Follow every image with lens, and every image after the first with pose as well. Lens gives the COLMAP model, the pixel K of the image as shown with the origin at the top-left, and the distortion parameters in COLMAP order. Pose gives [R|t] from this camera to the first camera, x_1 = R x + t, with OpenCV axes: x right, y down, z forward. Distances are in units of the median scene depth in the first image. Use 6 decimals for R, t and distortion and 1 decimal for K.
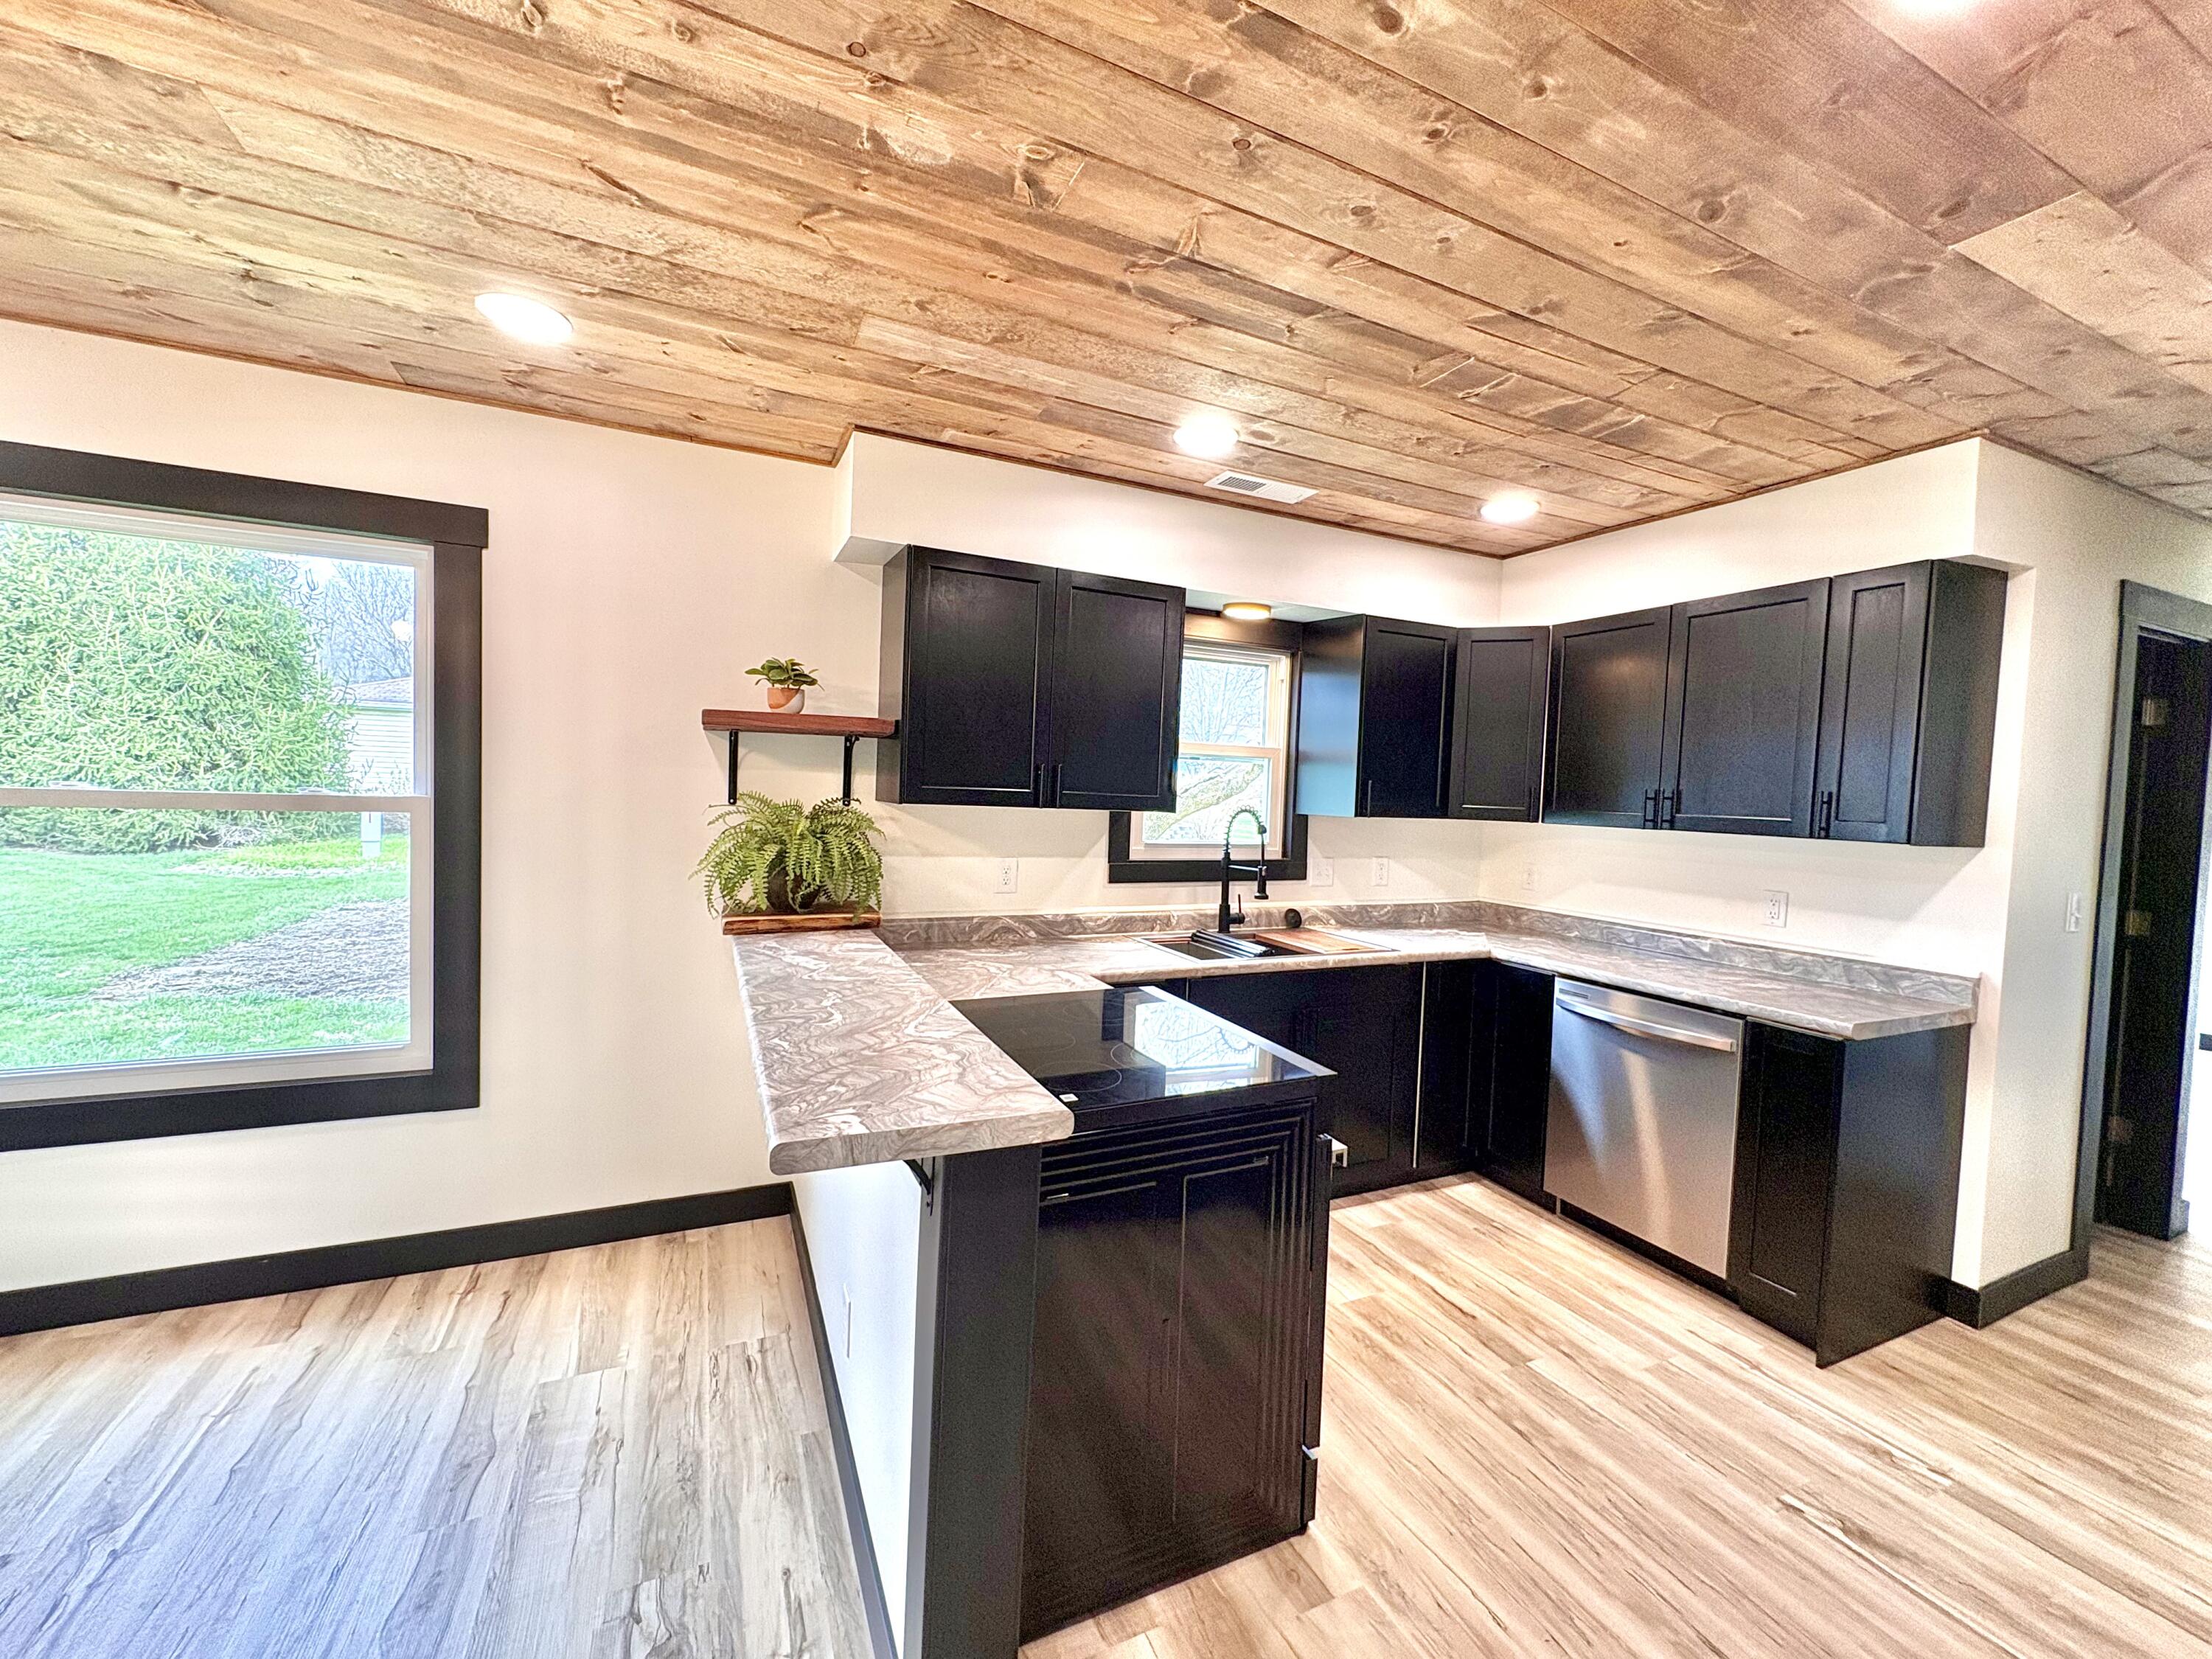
lens RADIAL K [[879.5, 0, 1108.2], [0, 879.5, 828.7], [0, 0, 1]] dist [0.000581, -0.000338]
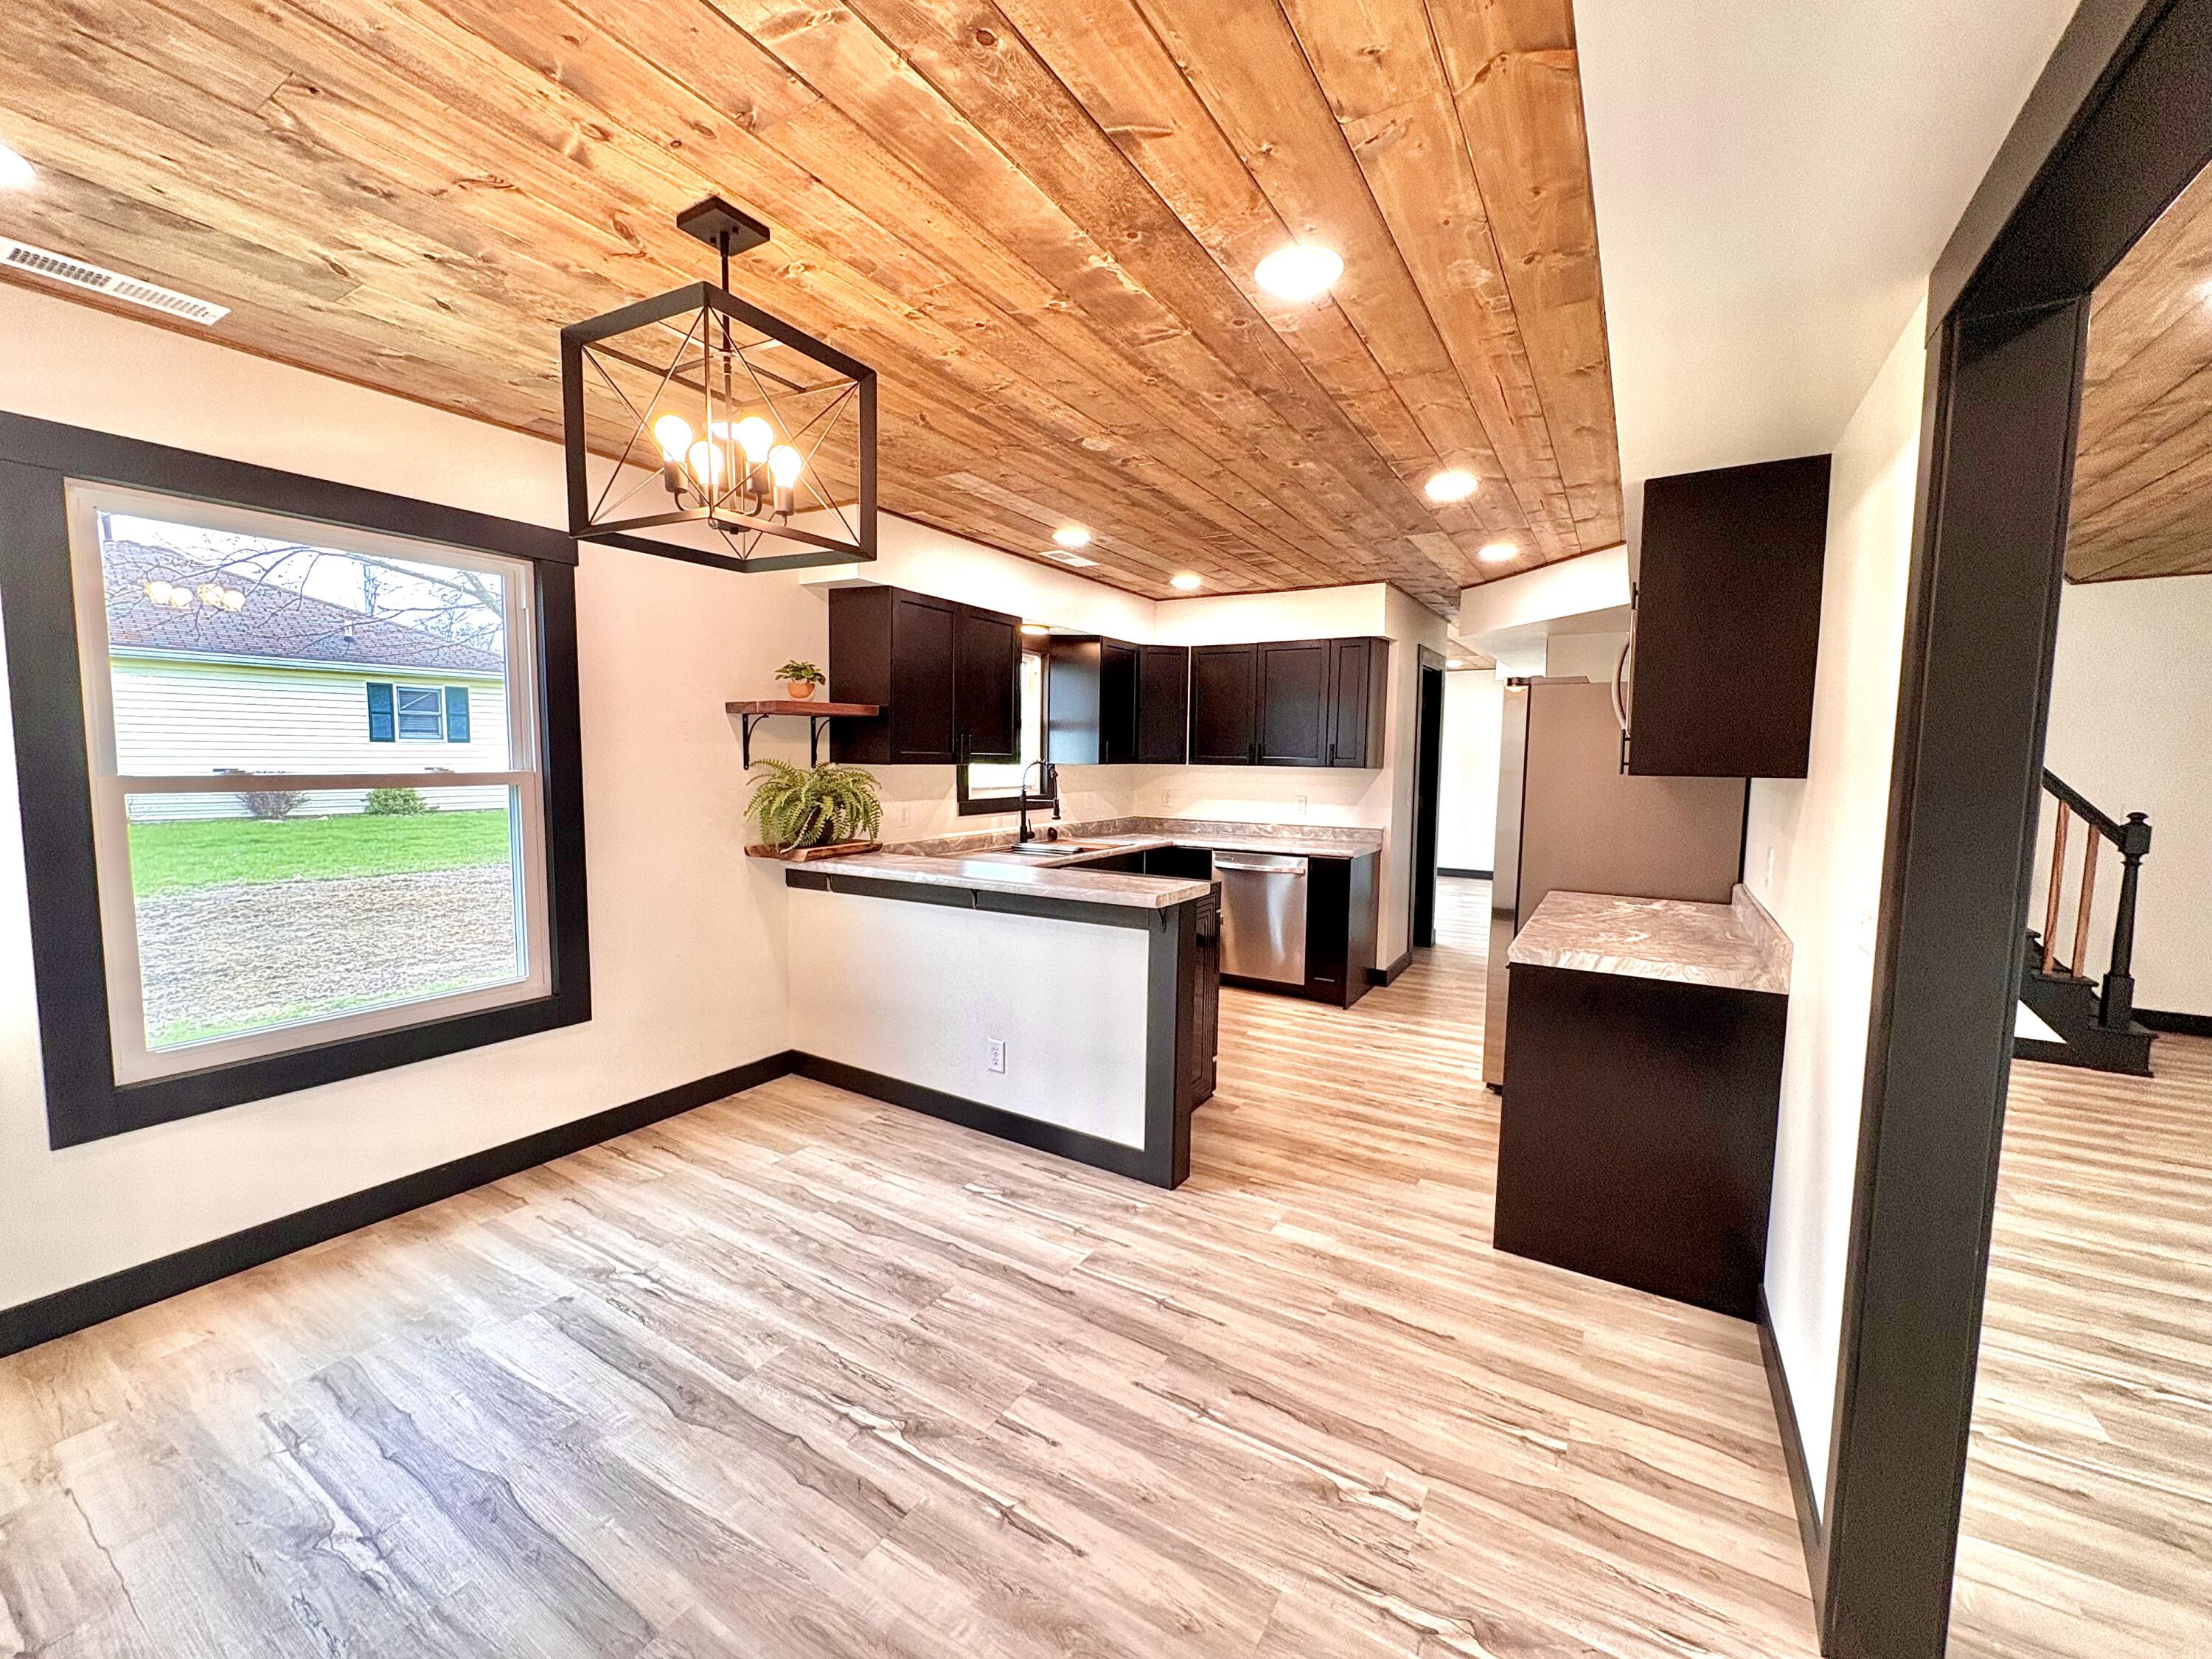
lens RADIAL K [[879.5, 0, 1108.5], [0, 879.5, 828.4], [0, 0, 1]] dist [0.000581, -0.000338]
pose [[0.830206, -0.072448, 0.552730, -0.791687], [0.041819, 0.996819, 0.067843, -0.006864], [-0.555887, -0.033209, 0.830595, -0.437911]]
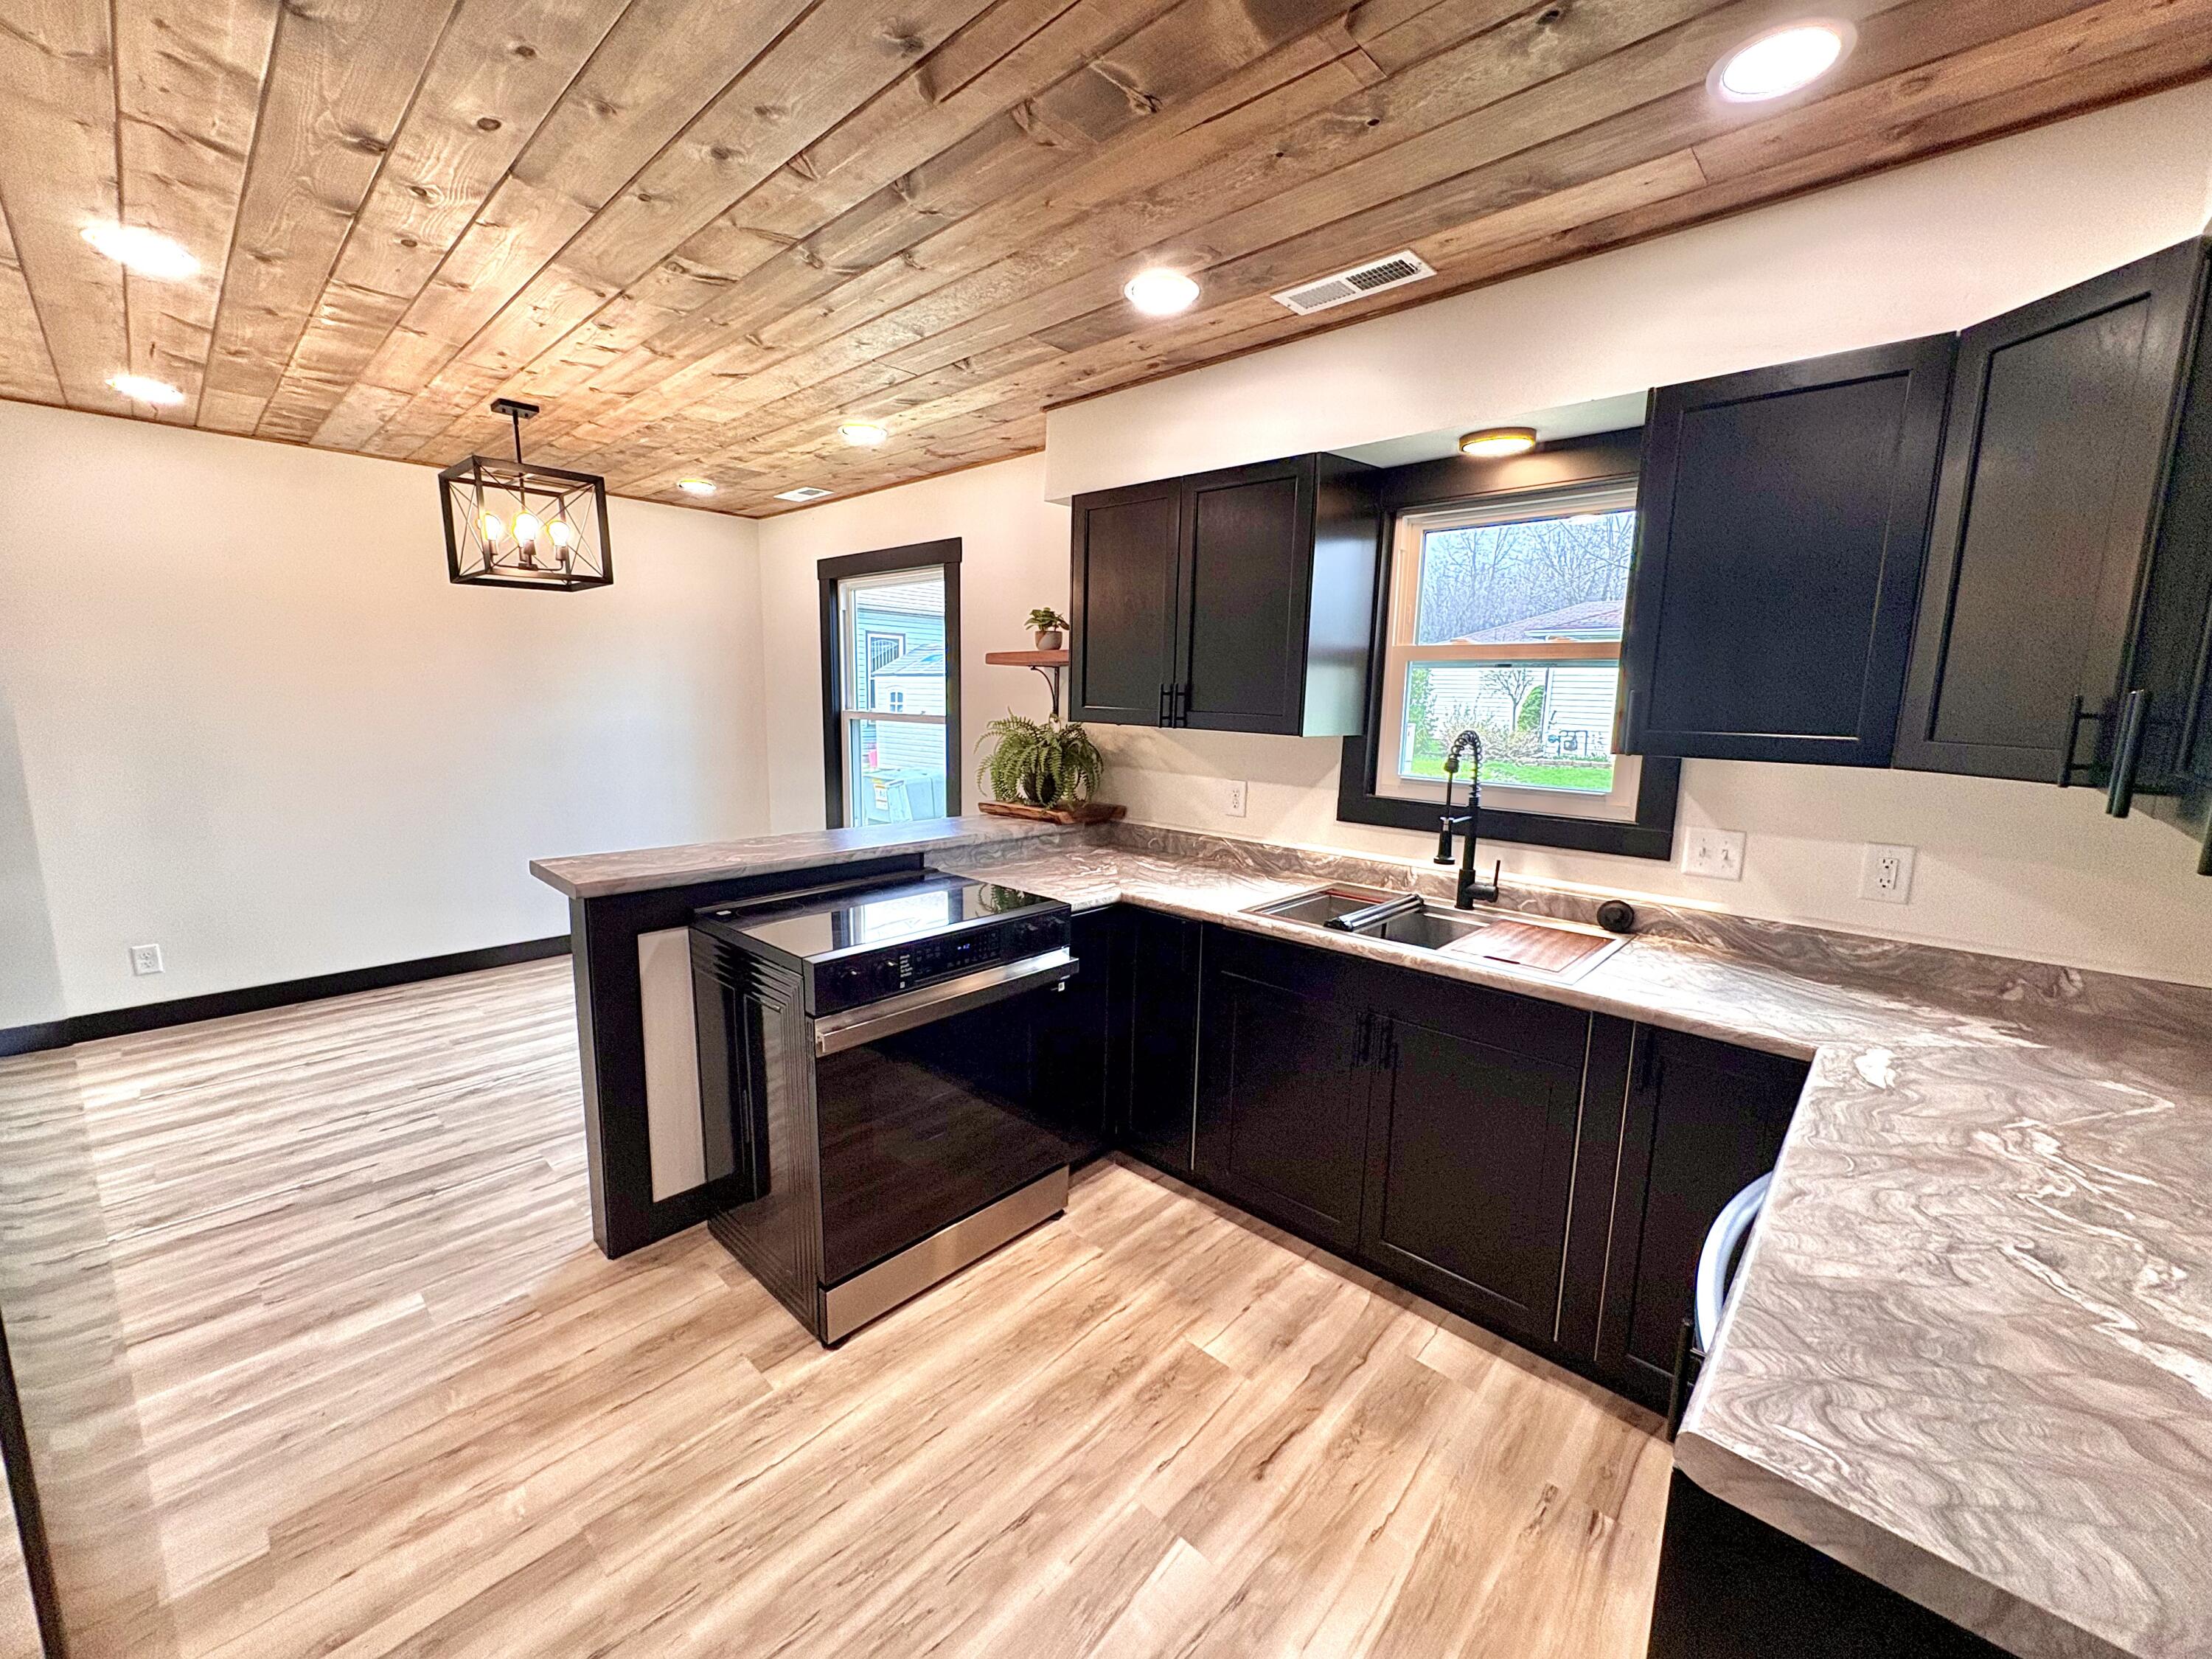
lens RADIAL K [[879.5, 0, 1105.4], [0, 879.5, 827.6], [0, 0, 1]] dist [0.000581, -0.000338]
pose [[0.378716, 0.115185, -0.918317, 0.940089], [-0.047347, 0.993337, 0.105069, -0.013740], [0.924301, 0.003689, 0.381646, 0.625020]]
